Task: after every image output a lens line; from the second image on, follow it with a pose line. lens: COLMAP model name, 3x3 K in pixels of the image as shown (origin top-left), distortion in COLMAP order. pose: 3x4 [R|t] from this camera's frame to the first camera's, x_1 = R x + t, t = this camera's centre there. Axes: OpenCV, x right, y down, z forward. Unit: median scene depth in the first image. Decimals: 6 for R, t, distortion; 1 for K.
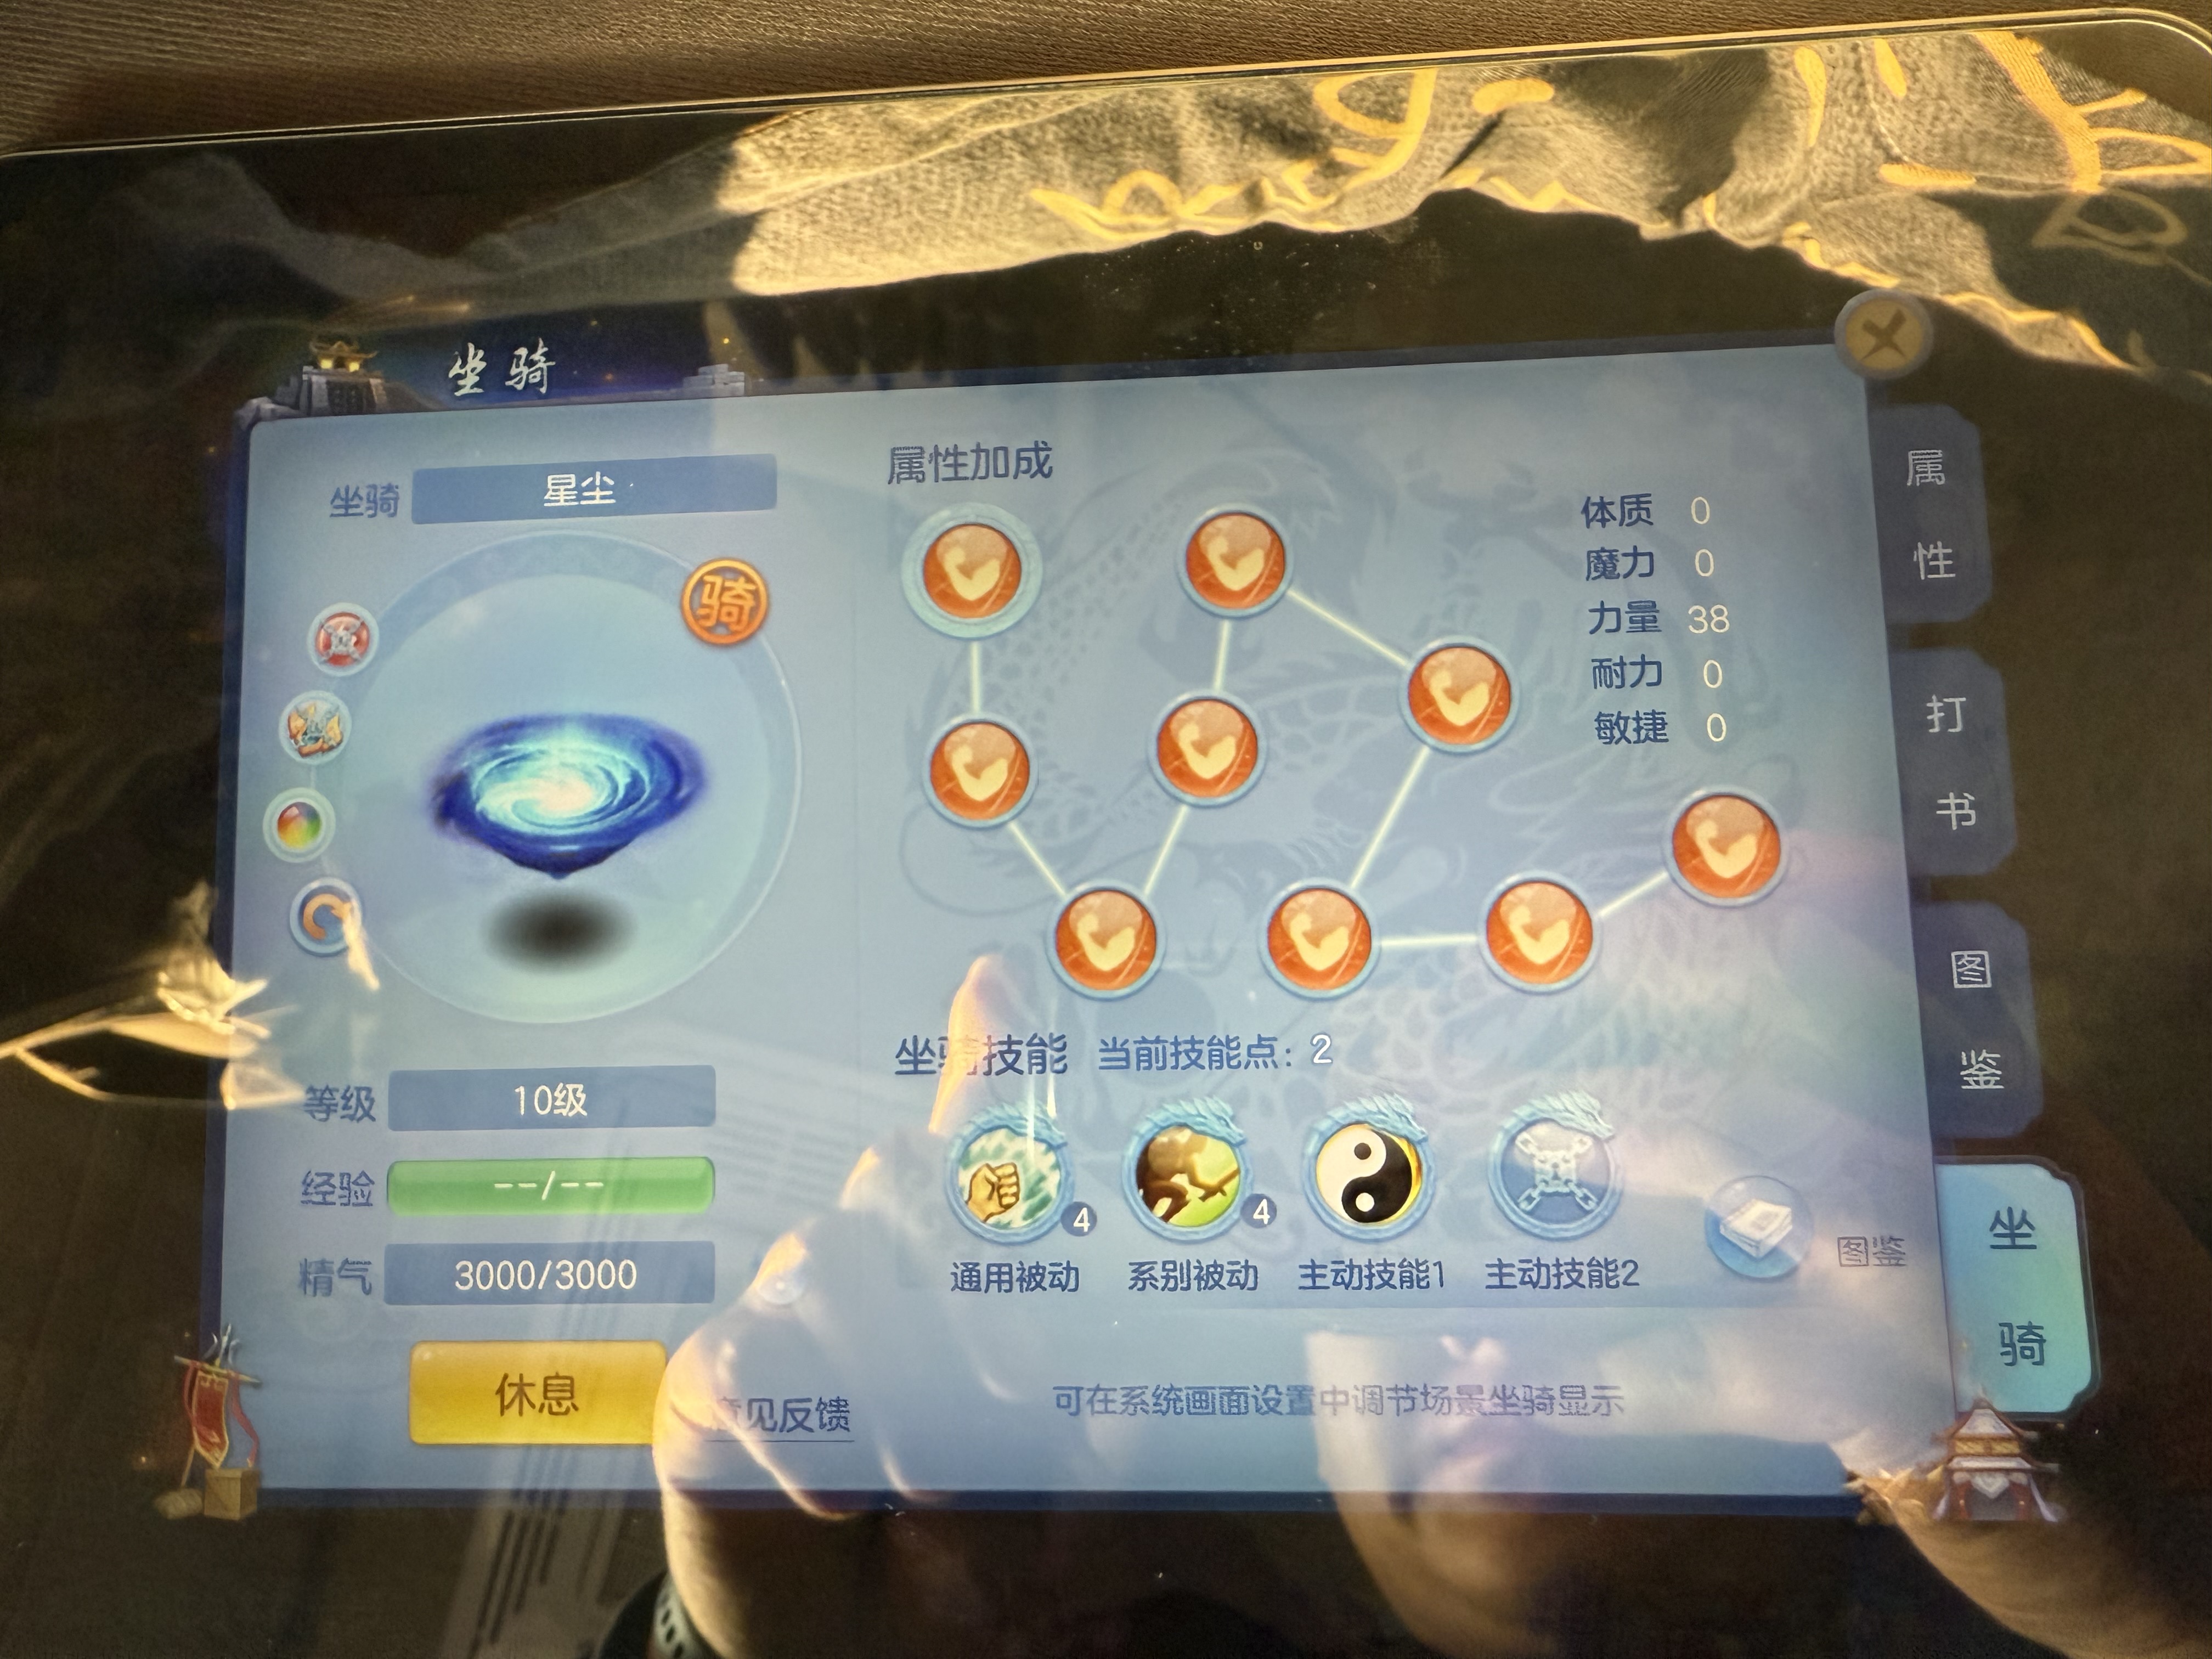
lens RADIAL K [[1544.6, 0, 959.9], [0, 1544.6, 824.8], [0, 0, 1]] dist [-0.001979, -0.000283]
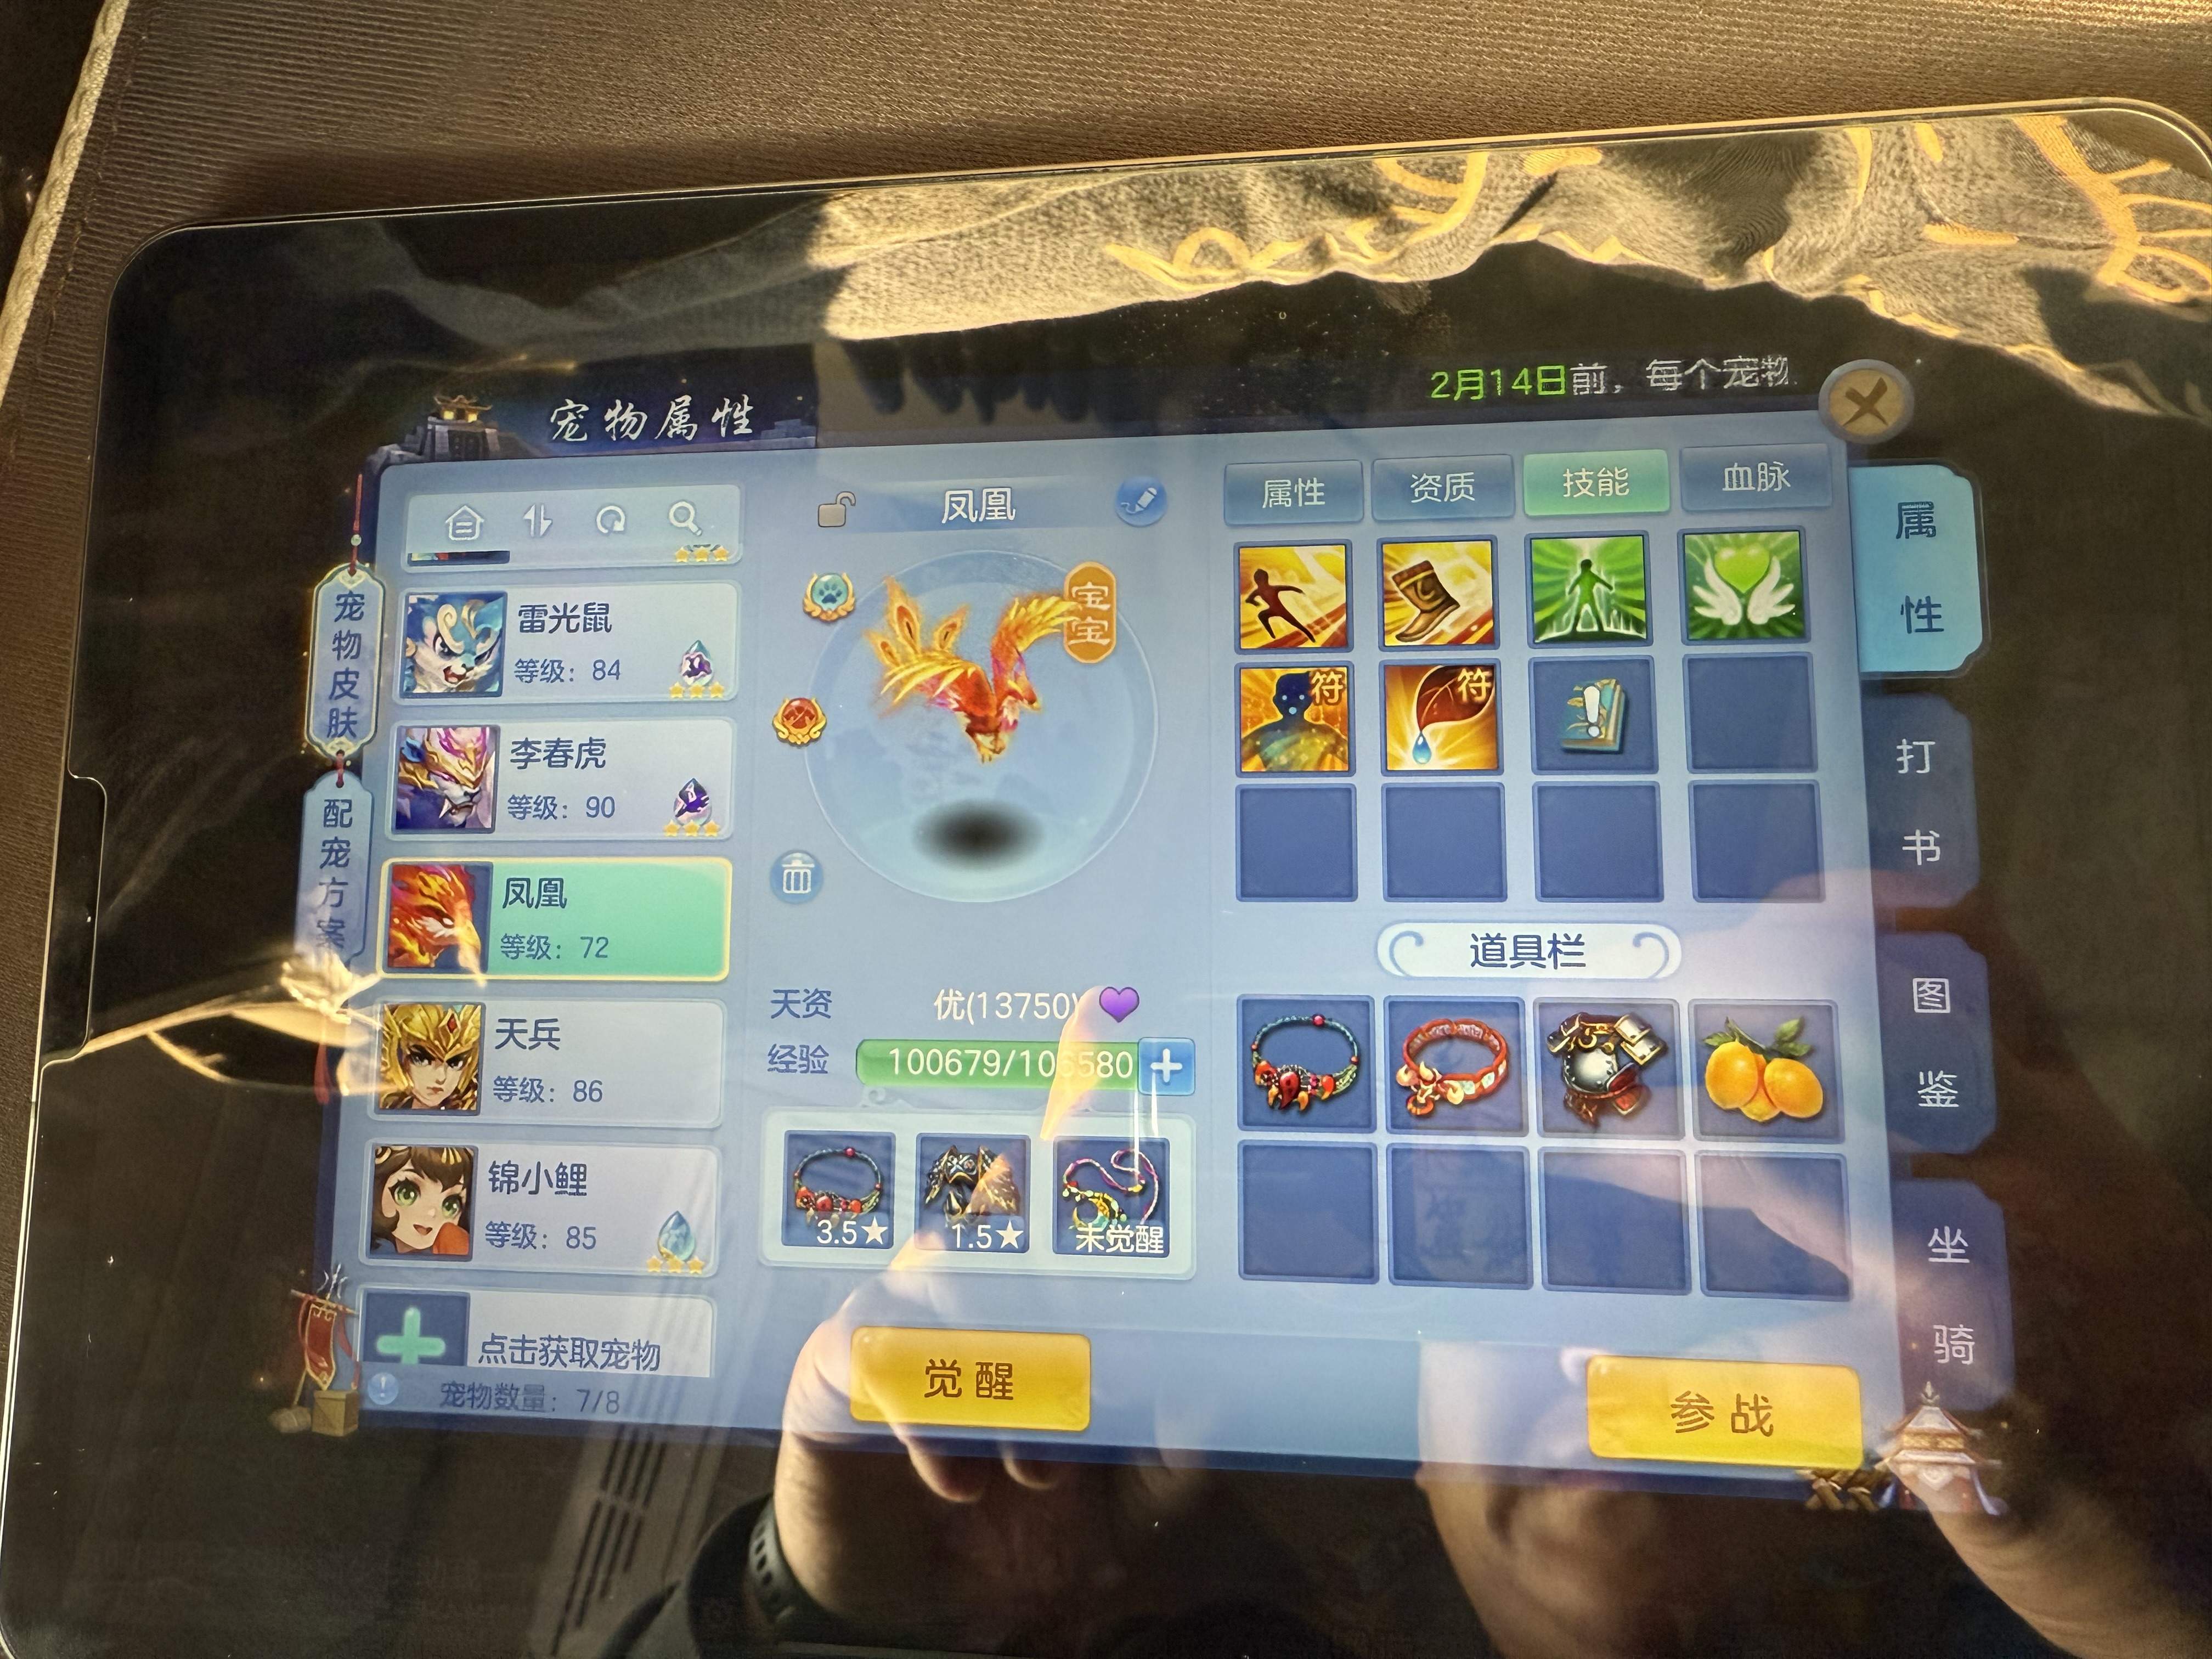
lens RADIAL K [[1539.6, 0, 968.6], [0, 1539.6, 827.2], [0, 0, 1]] dist [0.000618, 0.000791]
pose [[0.997819, 0.024493, -0.061303, 0.028264], [-0.025211, 0.999622, -0.010979, 0.003091], [0.061011, 0.012501, 0.998059, -0.059854]]
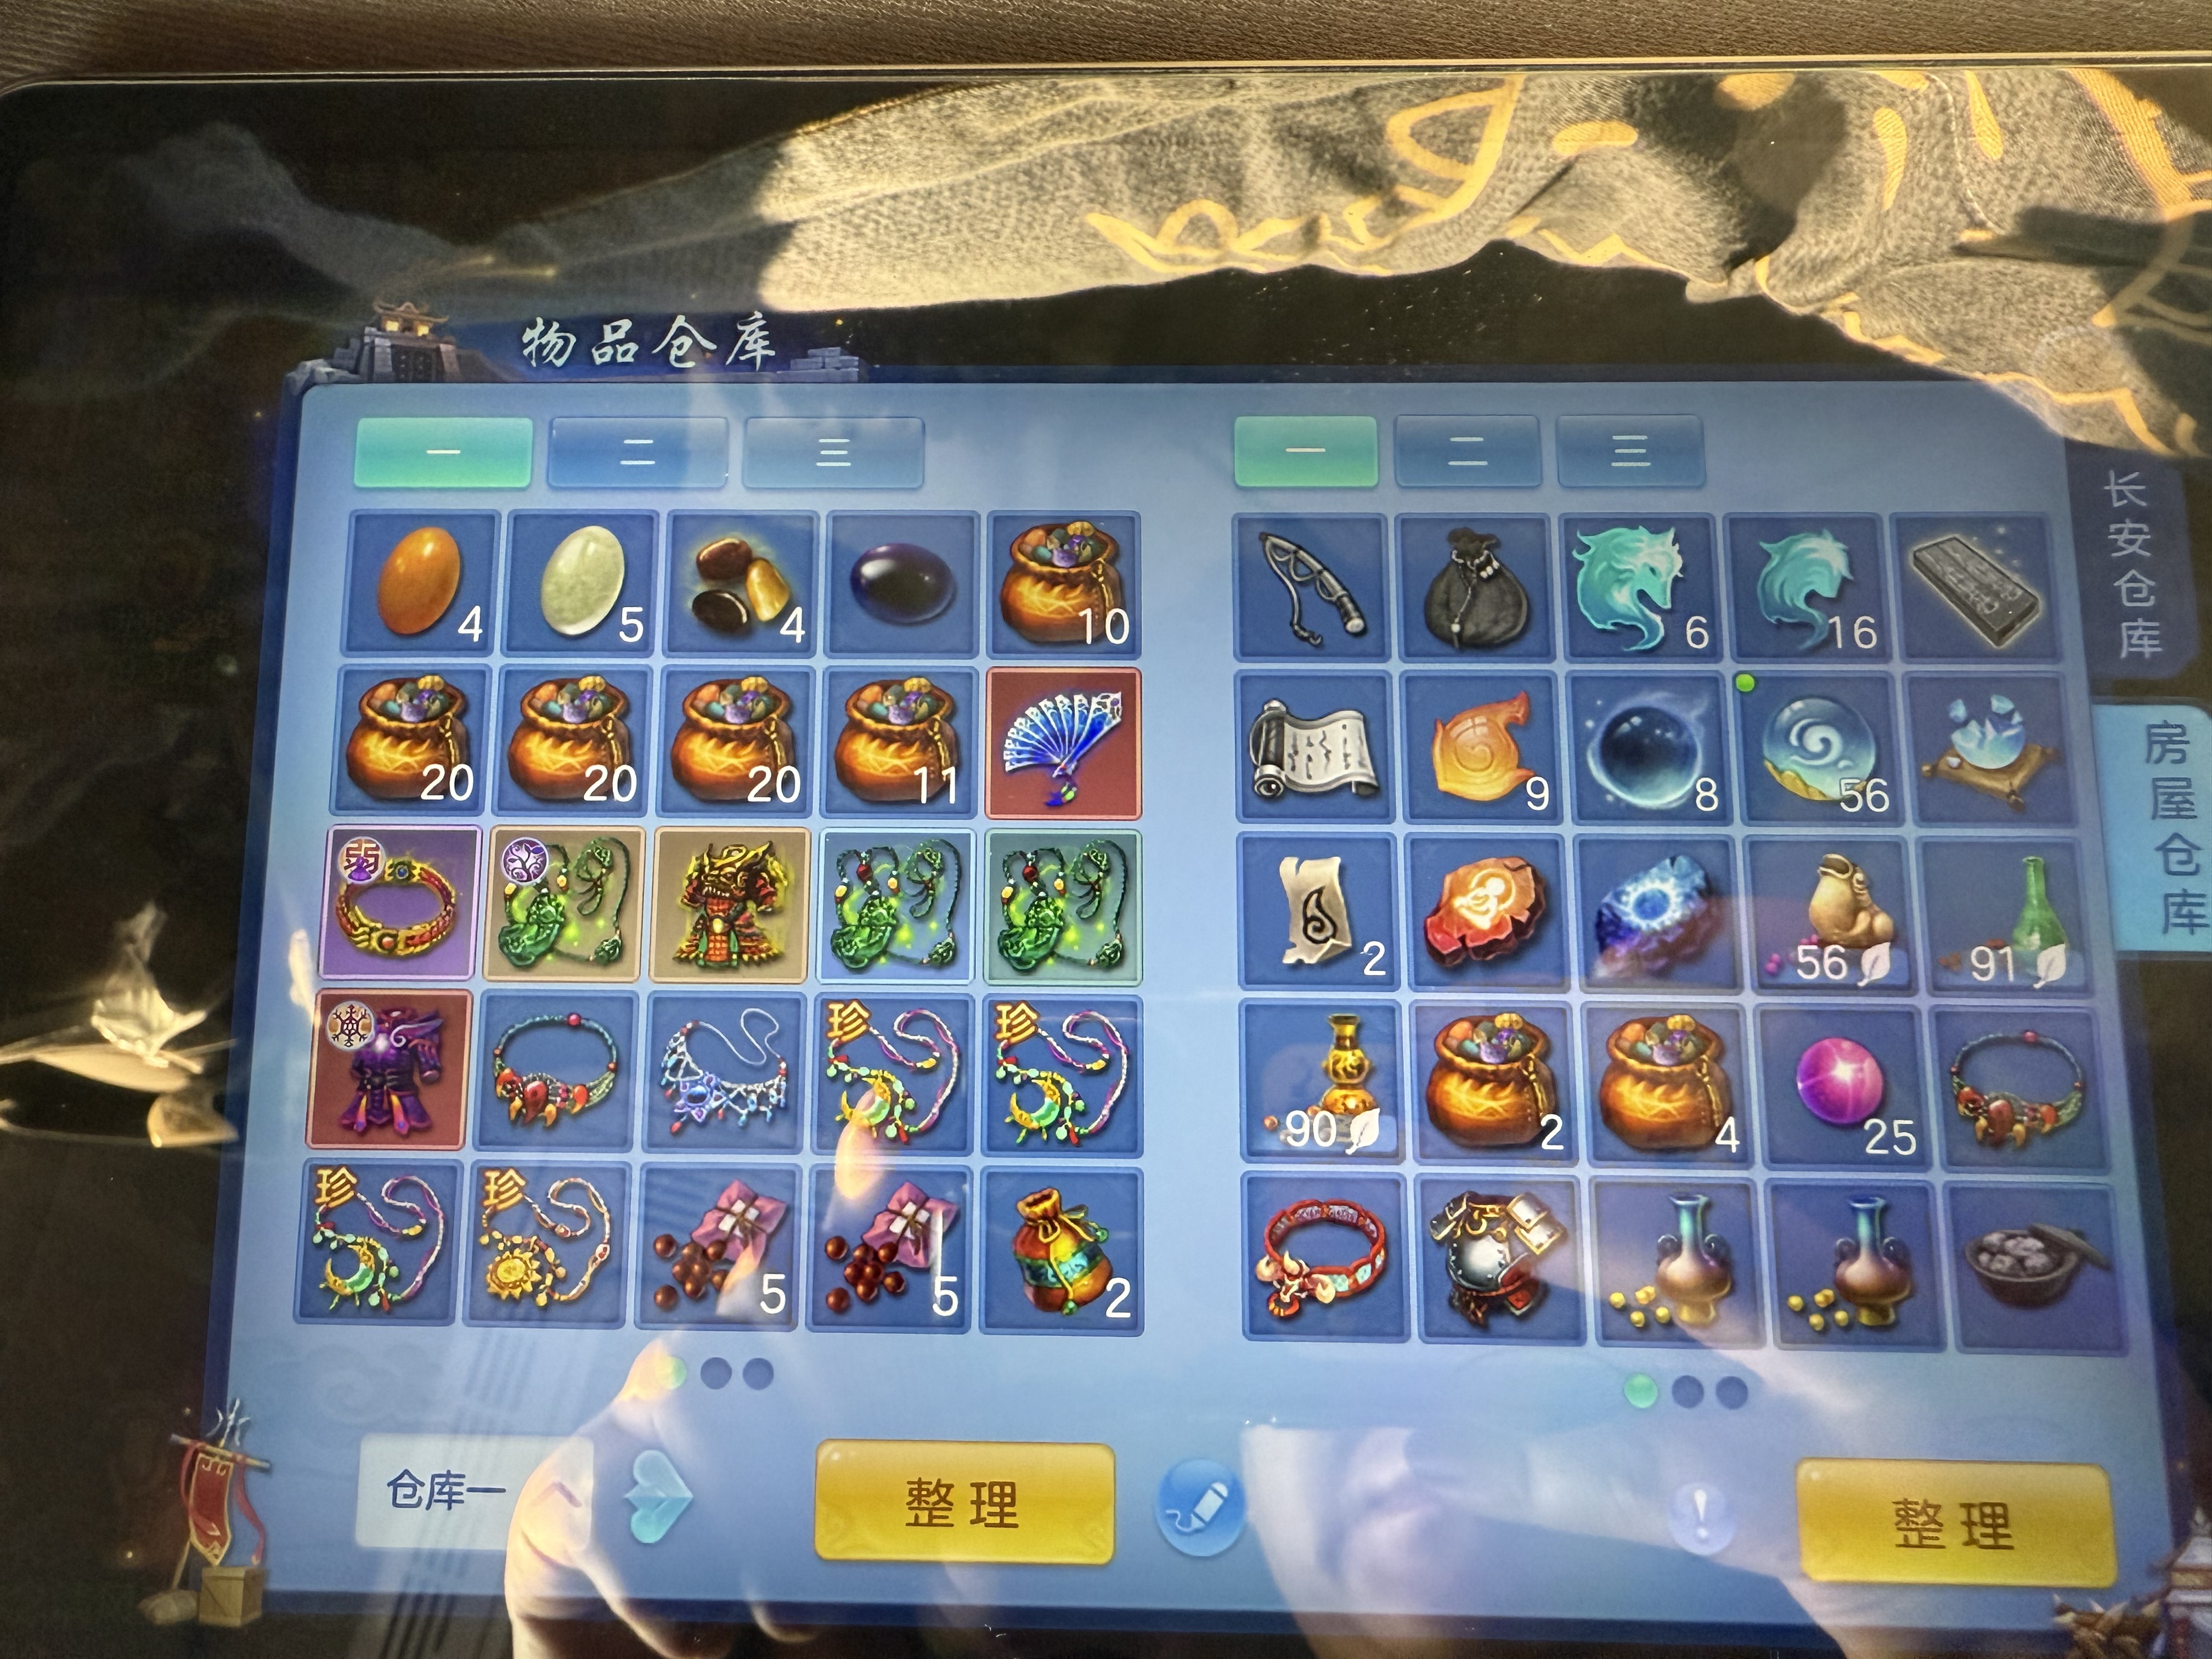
lens RADIAL K [[1532.1, 0, 949.6], [0, 1532.1, 836.4], [0, 0, 1]] dist [0.004689, -0.012019]
pose [[0.998363, 0.036541, 0.044001, -0.069706], [-0.035244, 0.998932, -0.029888, 0.009415], [-0.045046, 0.028288, 0.998584, 0.061091]]
